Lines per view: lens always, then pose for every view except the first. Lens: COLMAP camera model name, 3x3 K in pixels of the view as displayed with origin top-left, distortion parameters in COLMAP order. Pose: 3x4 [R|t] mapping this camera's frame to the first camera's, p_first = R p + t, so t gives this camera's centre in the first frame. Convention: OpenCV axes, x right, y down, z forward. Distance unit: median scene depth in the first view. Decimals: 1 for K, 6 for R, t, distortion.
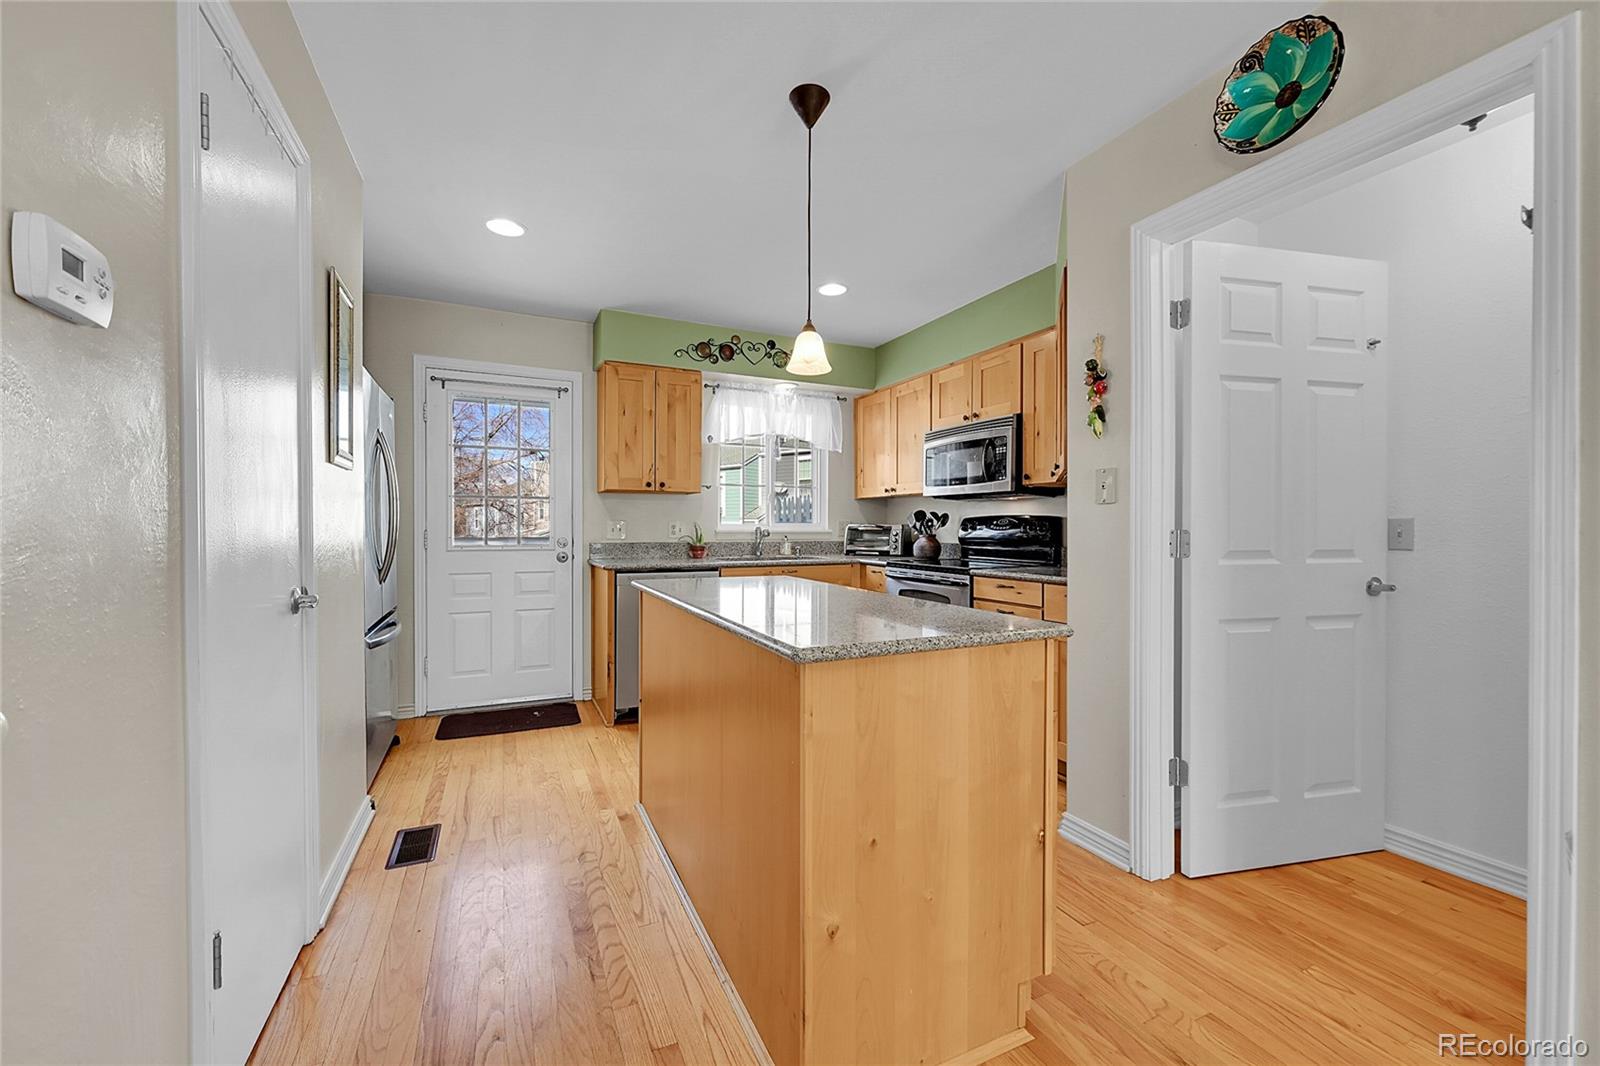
lens RADIAL K [[637.3, 0, 798.8], [0, 637.3, 530.9], [0, 0, 1]] dist [0.006765, -0.000020]
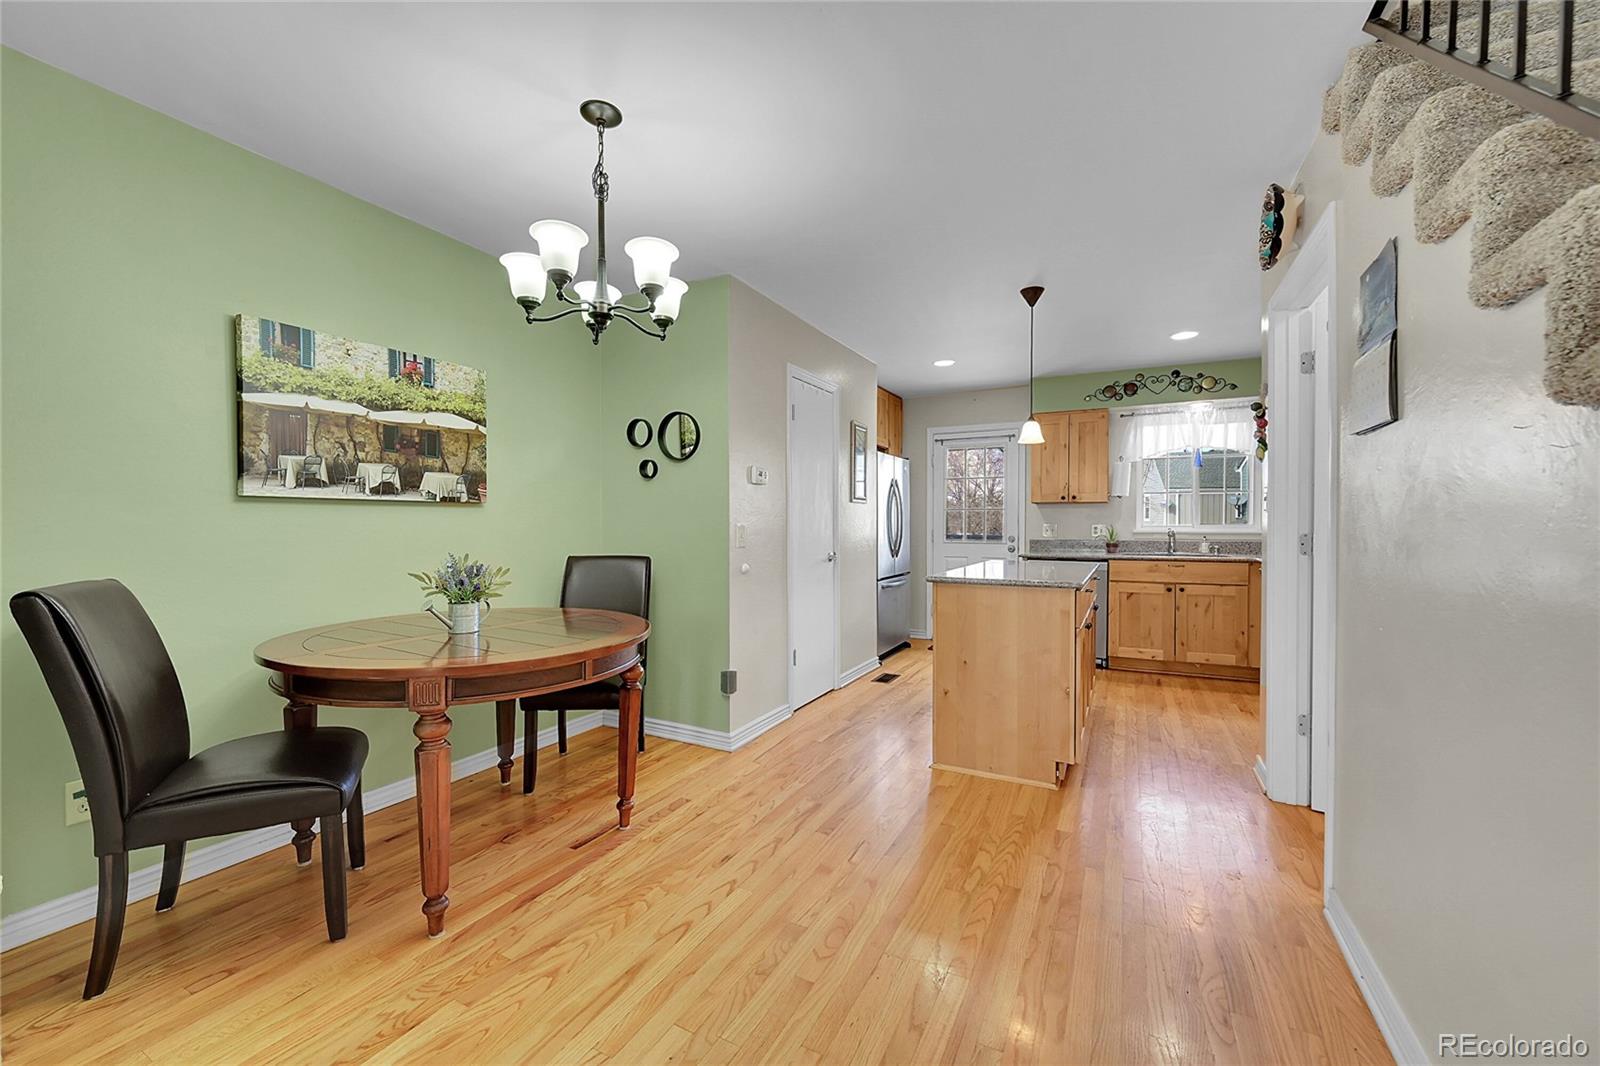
lens RADIAL K [[641.2, 0, 796.8], [0, 641.2, 532.4], [0, 0, 1]] dist [0.000255, 0.000063]
pose [[0.607942, 0.005673, -0.793961, 0.518411], [-0.002464, 0.999983, 0.005258, -0.003723], [0.793977, -0.001241, 0.607946, -0.305245]]
